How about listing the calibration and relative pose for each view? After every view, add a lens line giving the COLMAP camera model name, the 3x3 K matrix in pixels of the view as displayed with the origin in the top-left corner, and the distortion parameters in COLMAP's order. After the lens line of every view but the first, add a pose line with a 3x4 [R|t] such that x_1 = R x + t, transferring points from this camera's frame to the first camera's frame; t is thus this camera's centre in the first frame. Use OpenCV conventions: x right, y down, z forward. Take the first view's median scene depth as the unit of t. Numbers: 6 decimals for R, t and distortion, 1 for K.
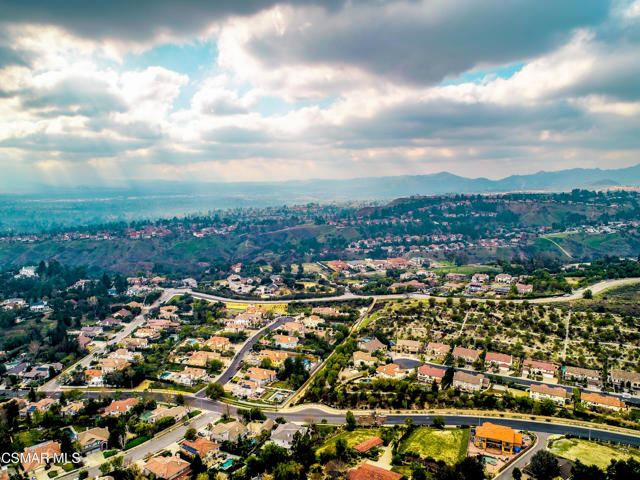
lens RADIAL K [[482.3, 0, 320.0], [0, 482.3, 240.0], [0, 0, 1]] dist [-0.003033, -0.001321]
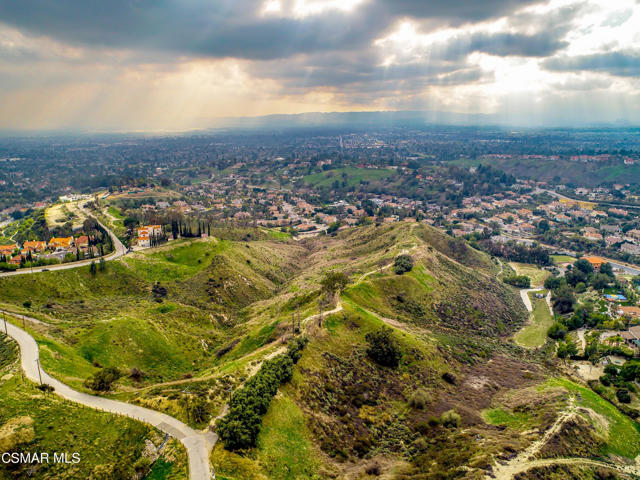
lens RADIAL K [[481.7, 0, 319.8], [0, 481.7, 242.1], [0, 0, 1]] dist [-0.002330, -0.001259]
pose [[0.527638, 0.216600, -0.821390, 0.545530], [-0.101627, 0.976097, 0.192113, 0.046774], [0.843368, -0.017891, 0.537038, -0.329051]]
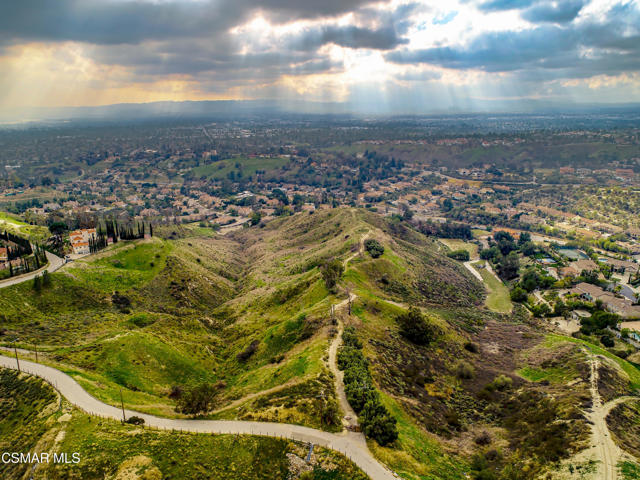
lens RADIAL K [[482.3, 0, 320.0], [0, 482.3, 240.0], [0, 0, 1]] dist [-0.003033, -0.001321]
pose [[0.749179, 0.178135, -0.637964, 0.461543], [-0.076552, 0.979989, 0.183740, 0.058664], [0.657929, -0.088817, 0.747824, -0.421207]]
